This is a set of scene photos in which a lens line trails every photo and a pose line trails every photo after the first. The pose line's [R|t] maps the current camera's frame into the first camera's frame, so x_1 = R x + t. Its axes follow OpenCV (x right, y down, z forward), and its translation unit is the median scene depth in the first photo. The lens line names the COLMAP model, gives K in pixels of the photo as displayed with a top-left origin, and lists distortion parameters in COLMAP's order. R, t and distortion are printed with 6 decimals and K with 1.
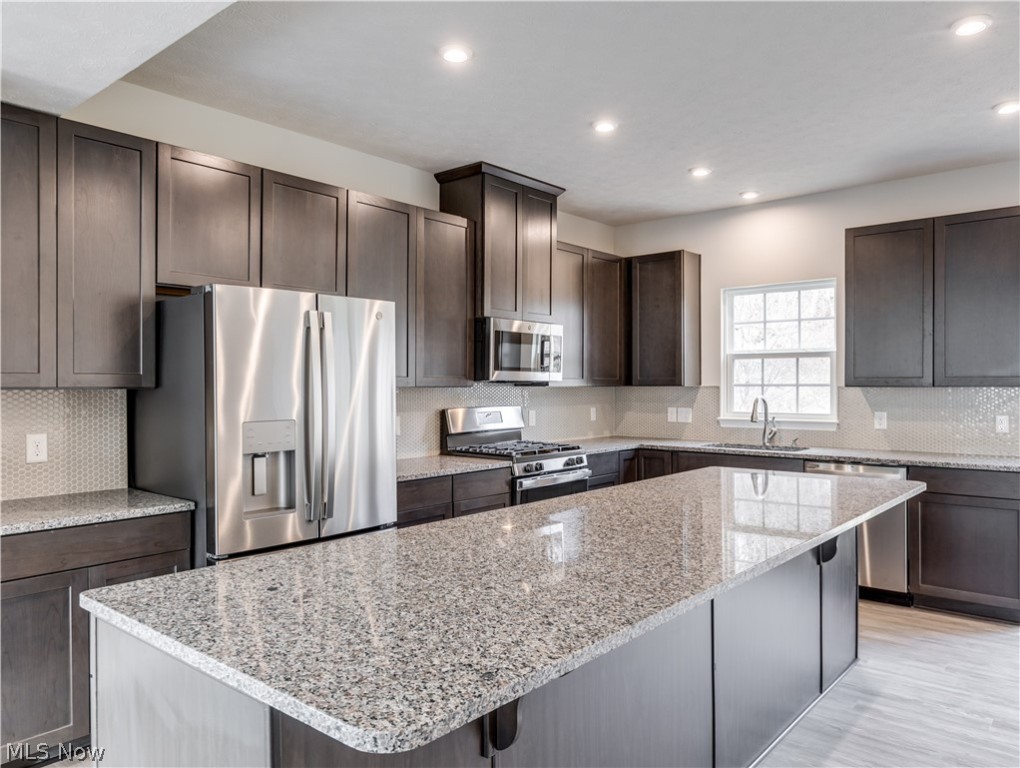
lens RADIAL K [[725.7, 0, 516.3], [0, 725.7, 384.5], [0, 0, 1]] dist [-0.004922, -0.000958]
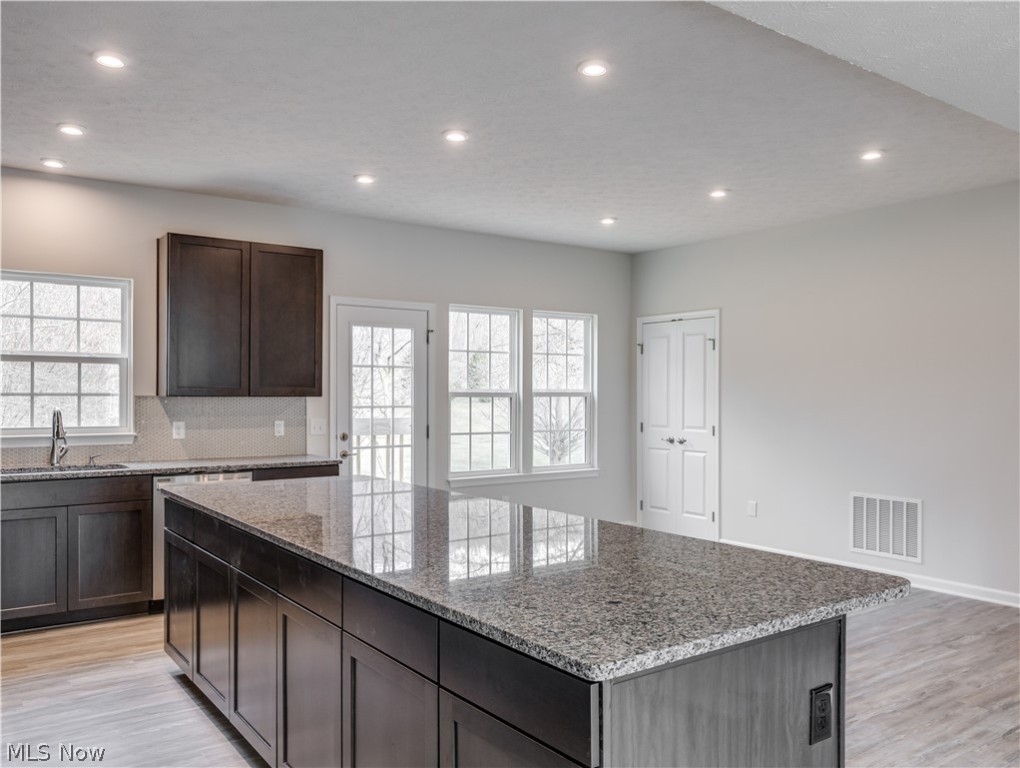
lens RADIAL K [[817.3, 0, 512.6], [0, 817.3, 401.7], [0, 0, 1]] dist [-0.000128, -0.011559]
pose [[0.237770, -0.005801, 0.971304, -0.461875], [-0.004007, 0.999968, 0.006953, 0.000618], [-0.971313, -0.005545, 0.237739, 0.278584]]
